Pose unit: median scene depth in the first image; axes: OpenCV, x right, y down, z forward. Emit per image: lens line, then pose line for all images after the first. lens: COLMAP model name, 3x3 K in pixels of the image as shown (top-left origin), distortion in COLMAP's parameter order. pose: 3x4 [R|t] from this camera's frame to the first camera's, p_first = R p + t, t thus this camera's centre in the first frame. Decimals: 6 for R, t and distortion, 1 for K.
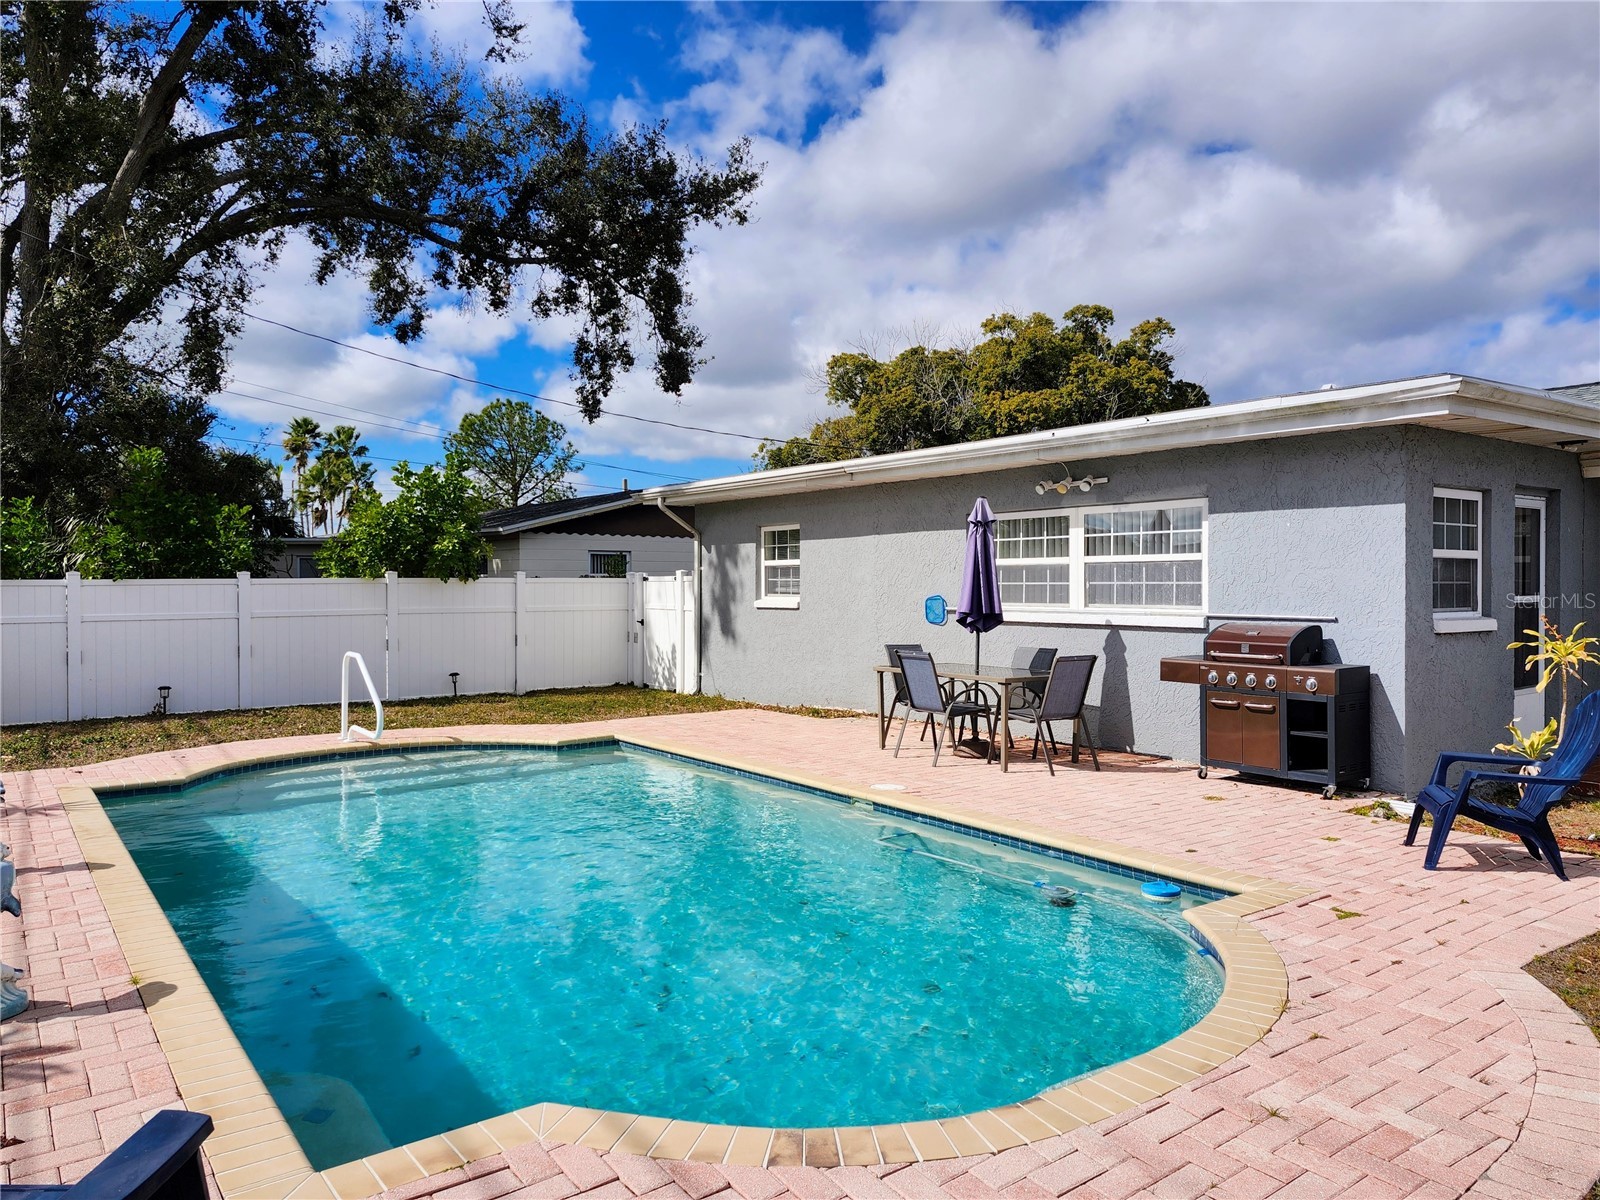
lens RADIAL K [[1071.4, 0, 819.2], [0, 1071.4, 597.3], [0, 0, 1]] dist [0.087579, -0.088855]
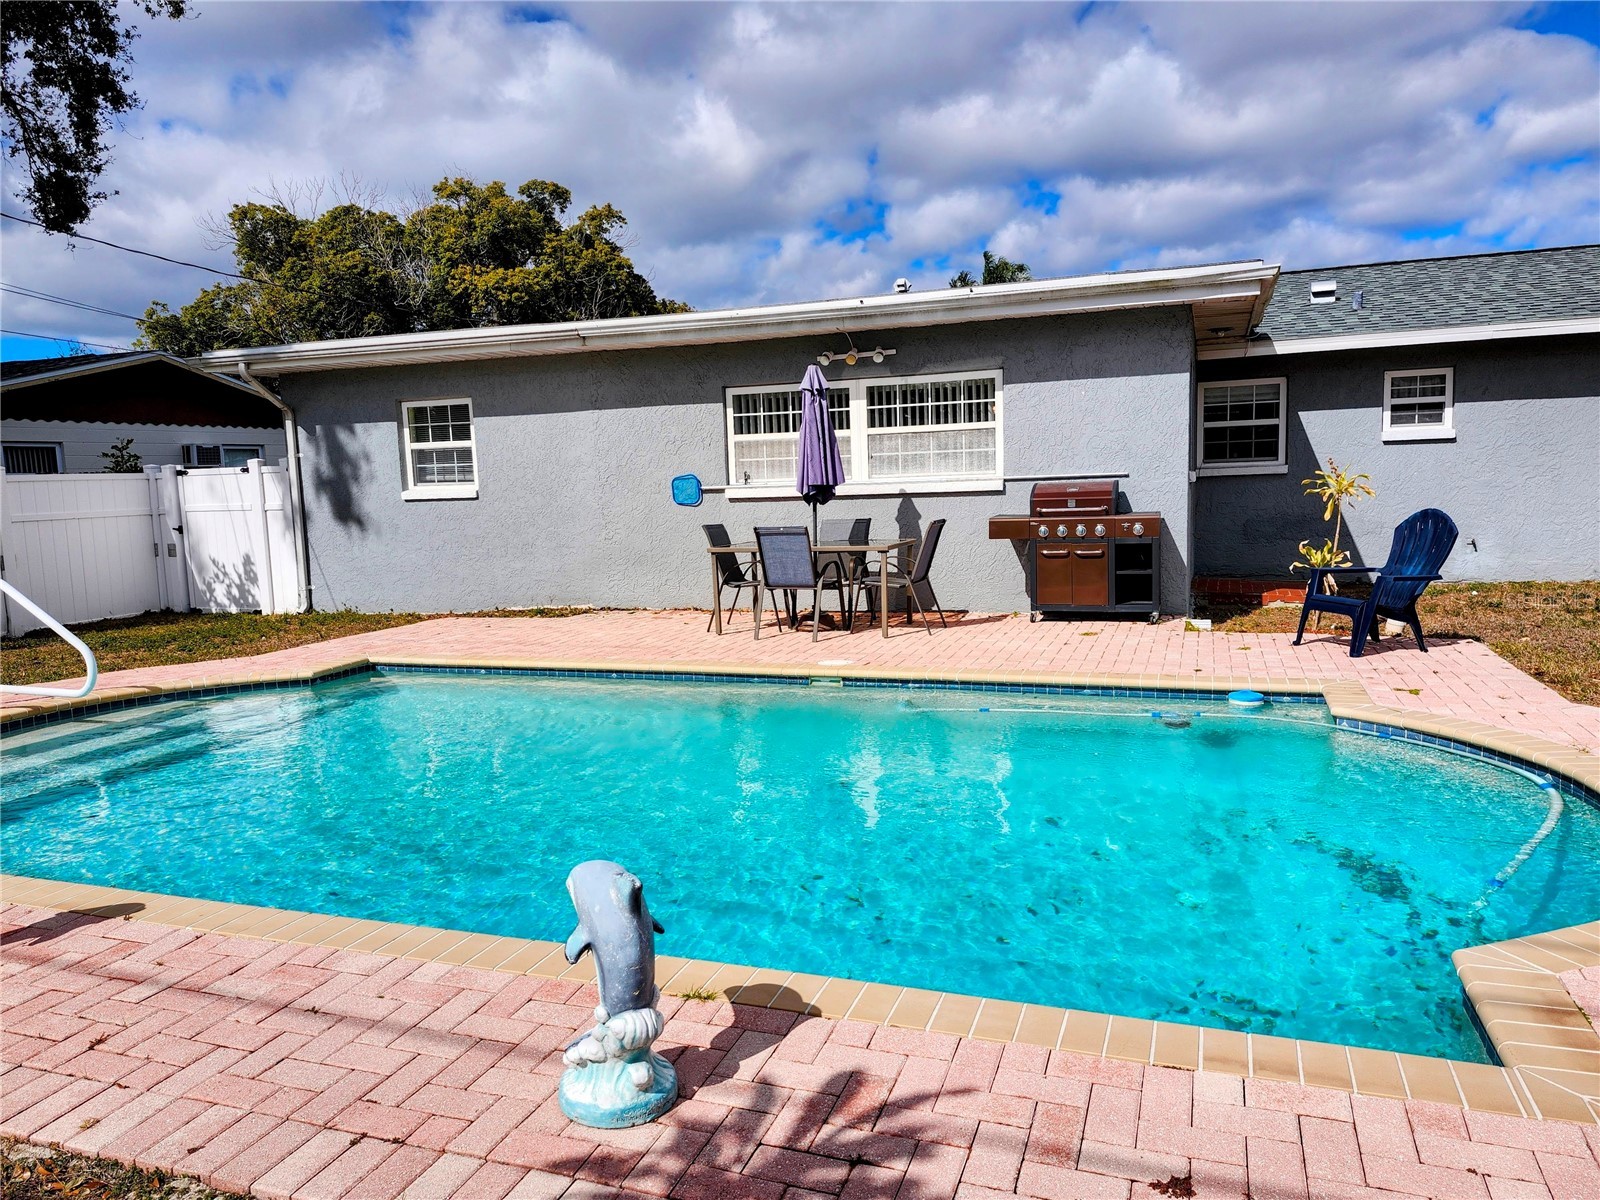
lens RADIAL K [[1071.4, 0, 819.2], [0, 1071.4, 597.3], [0, 0, 1]] dist [0.087579, -0.088855]
pose [[0.839123, -0.090459, 0.536367, -0.267247], [0.040065, 0.993675, 0.104904, 0.009919], [-0.542464, -0.066538, 0.837440, 0.120219]]
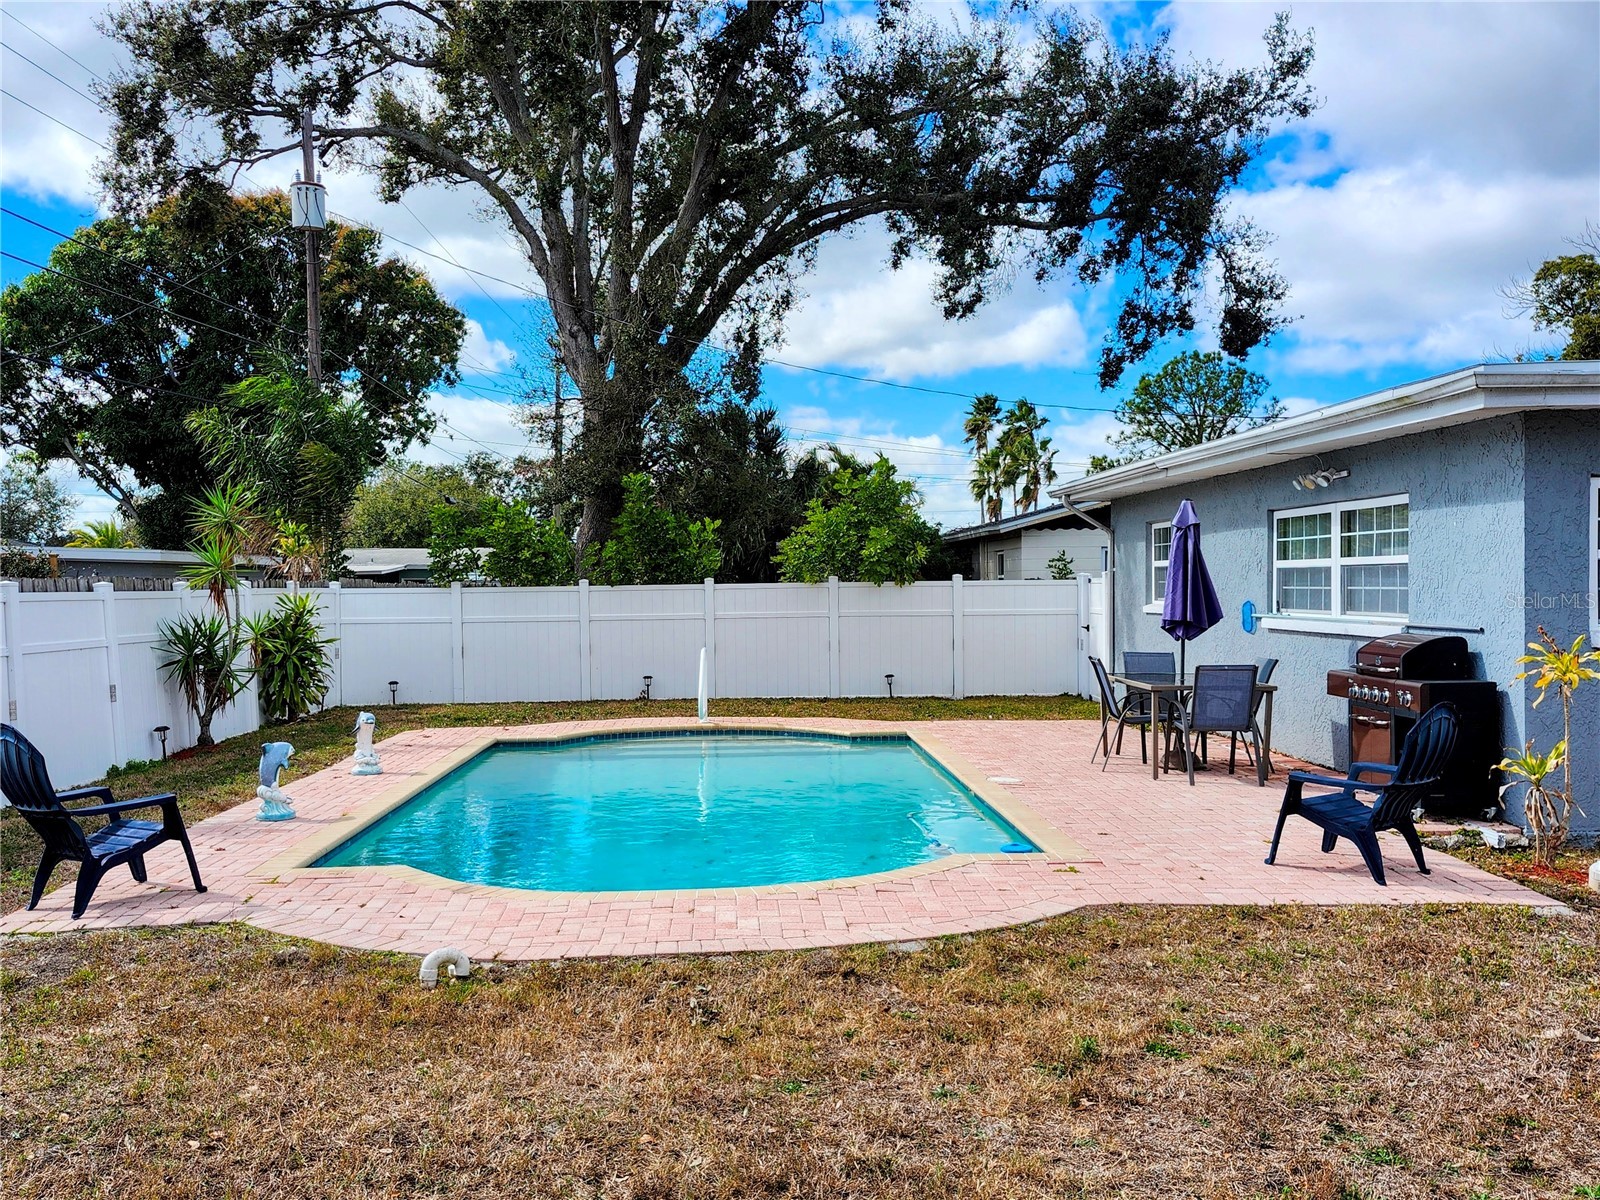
lens RADIAL K [[1414.9, 0, 850.2], [0, 1414.9, 598.6], [0, 0, 1]] dist [0.093976, -0.167838]
pose [[0.843433, 0.000384, -0.537234, 0.407243], [-0.000014, 1.000000, 0.000693, -0.003766], [0.537235, -0.000577, 0.843433, -0.163705]]
